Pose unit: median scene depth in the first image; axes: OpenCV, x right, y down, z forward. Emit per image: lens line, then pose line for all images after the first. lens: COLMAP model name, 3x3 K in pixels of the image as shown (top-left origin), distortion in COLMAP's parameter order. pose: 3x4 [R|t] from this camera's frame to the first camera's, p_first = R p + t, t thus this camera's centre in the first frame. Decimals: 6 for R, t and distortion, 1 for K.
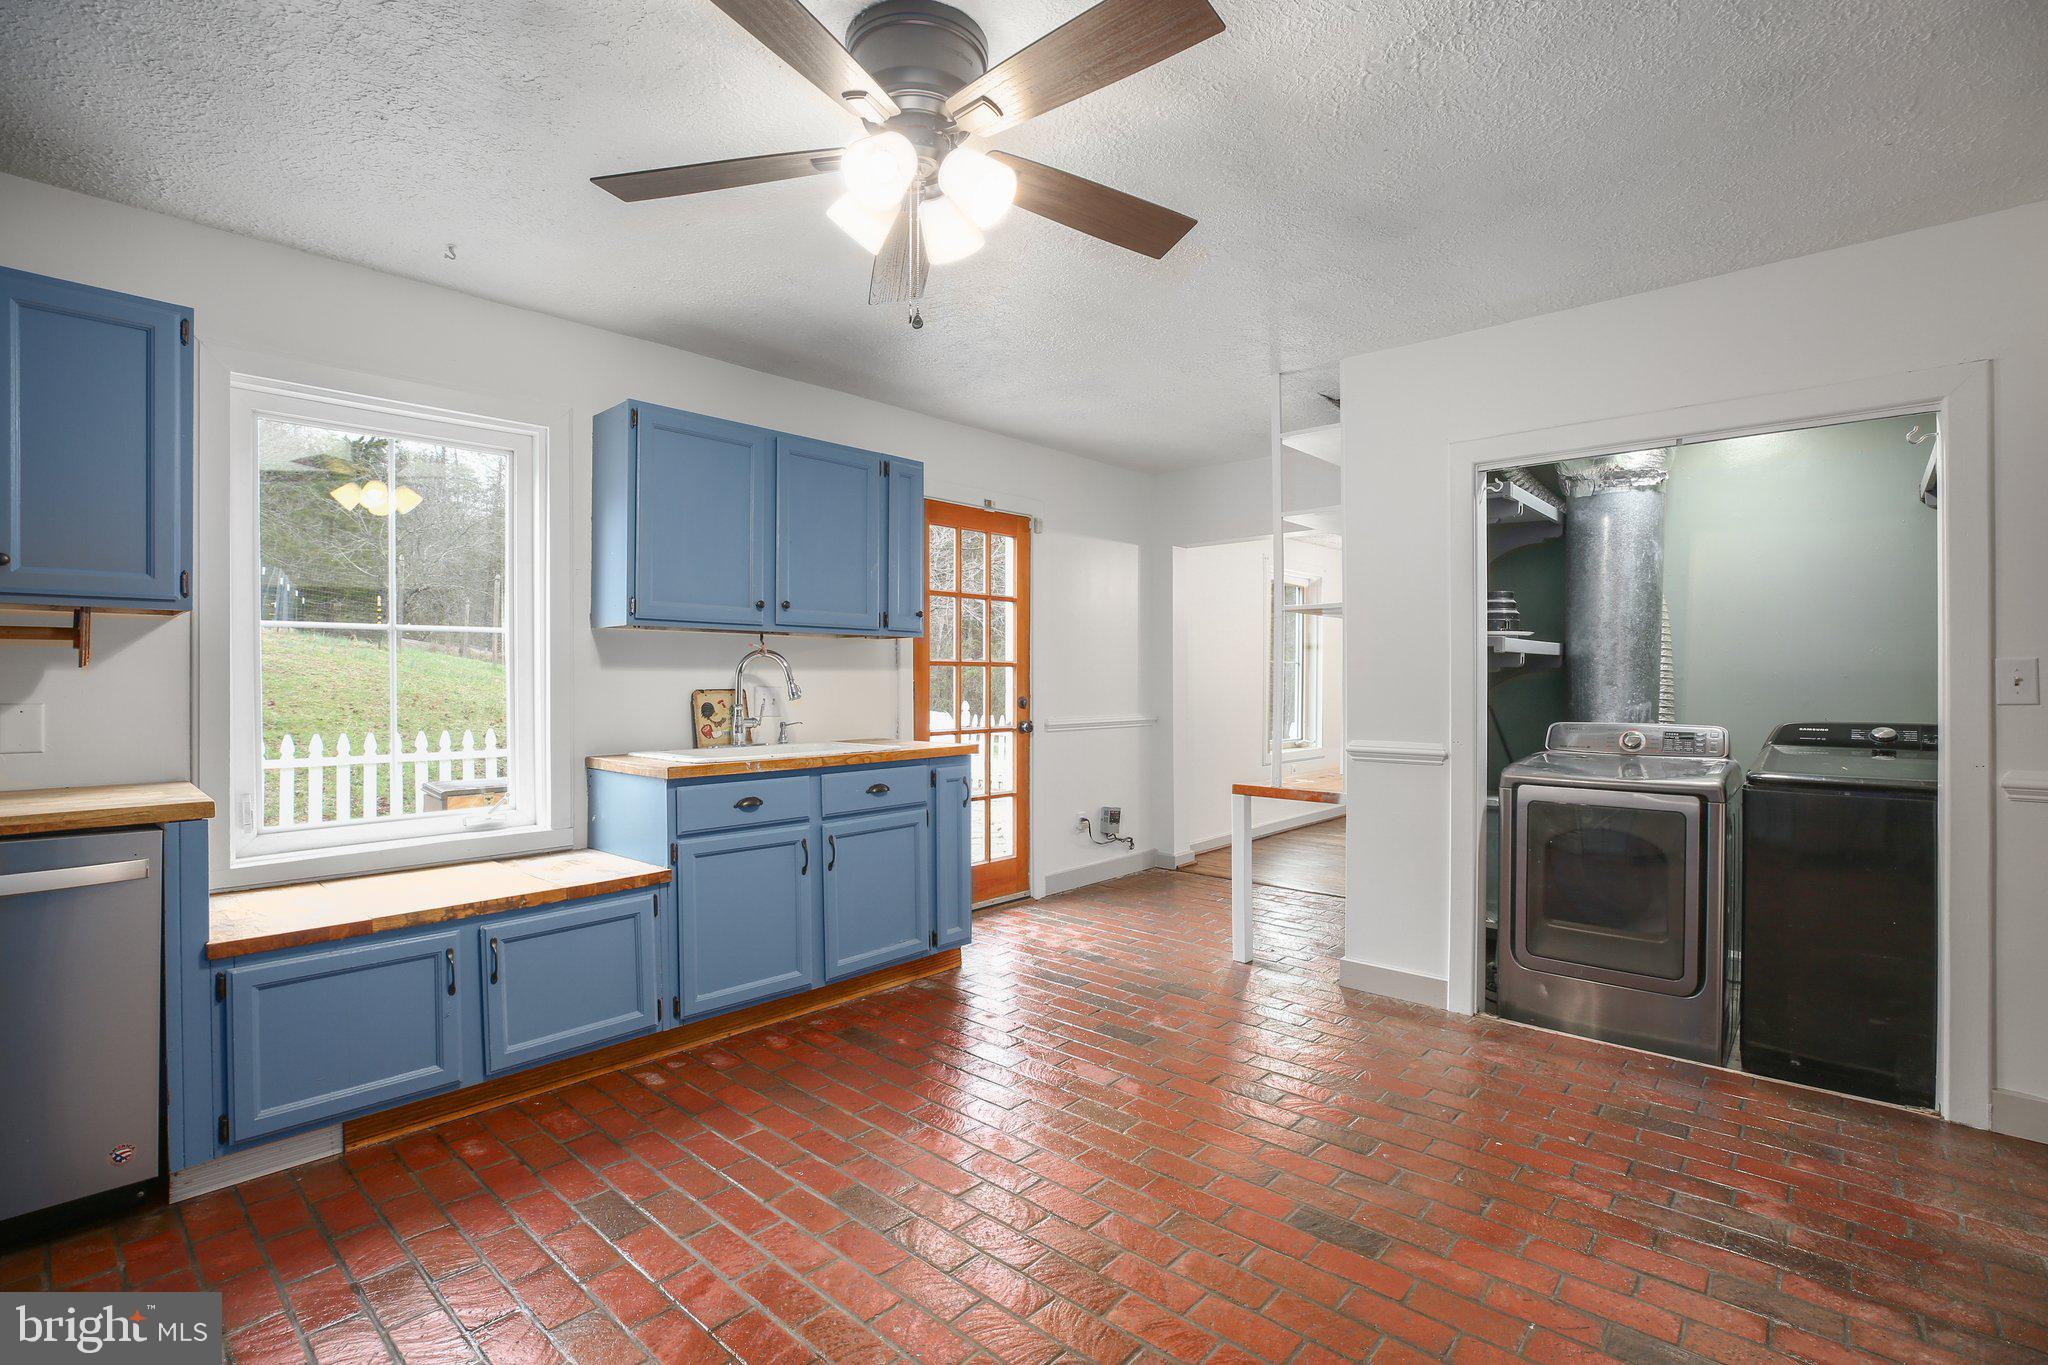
lens RADIAL K [[947.6, 0, 1033.8], [0, 947.6, 675.5], [0, 0, 1]] dist [-0.017966, 0.000115]
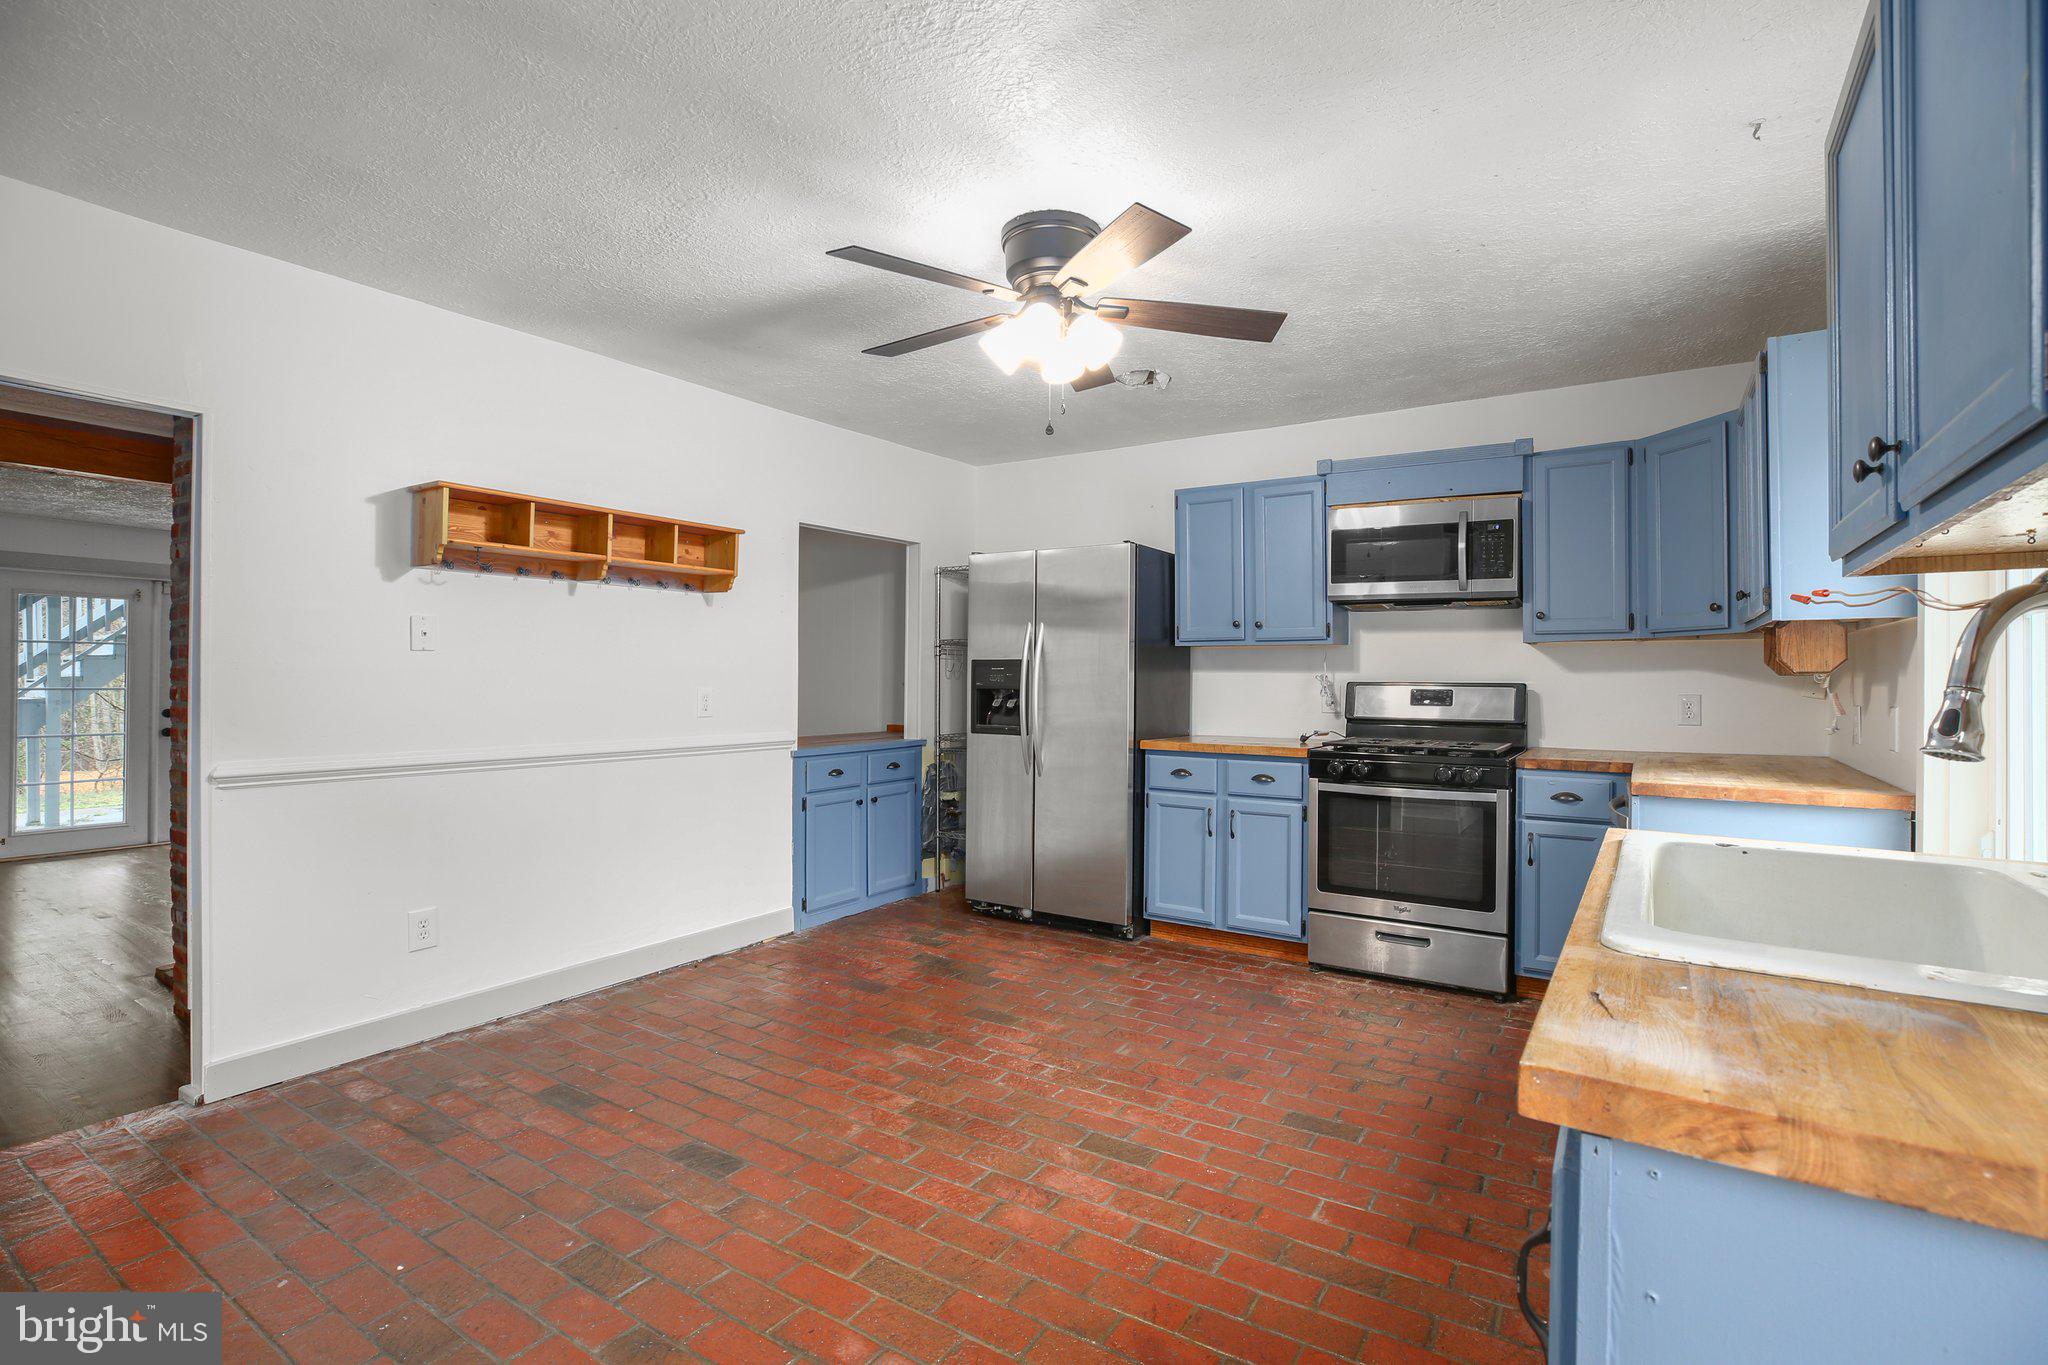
lens RADIAL K [[947.6, 0, 1033.8], [0, 947.6, 675.5], [0, 0, 1]] dist [-0.017966, 0.000115]
pose [[-0.988152, -0.002771, -0.153452, 0.101442], [-0.002766, 0.999996, -0.000242, -0.000402], [0.153452, 0.000185, -0.988156, 2.115227]]
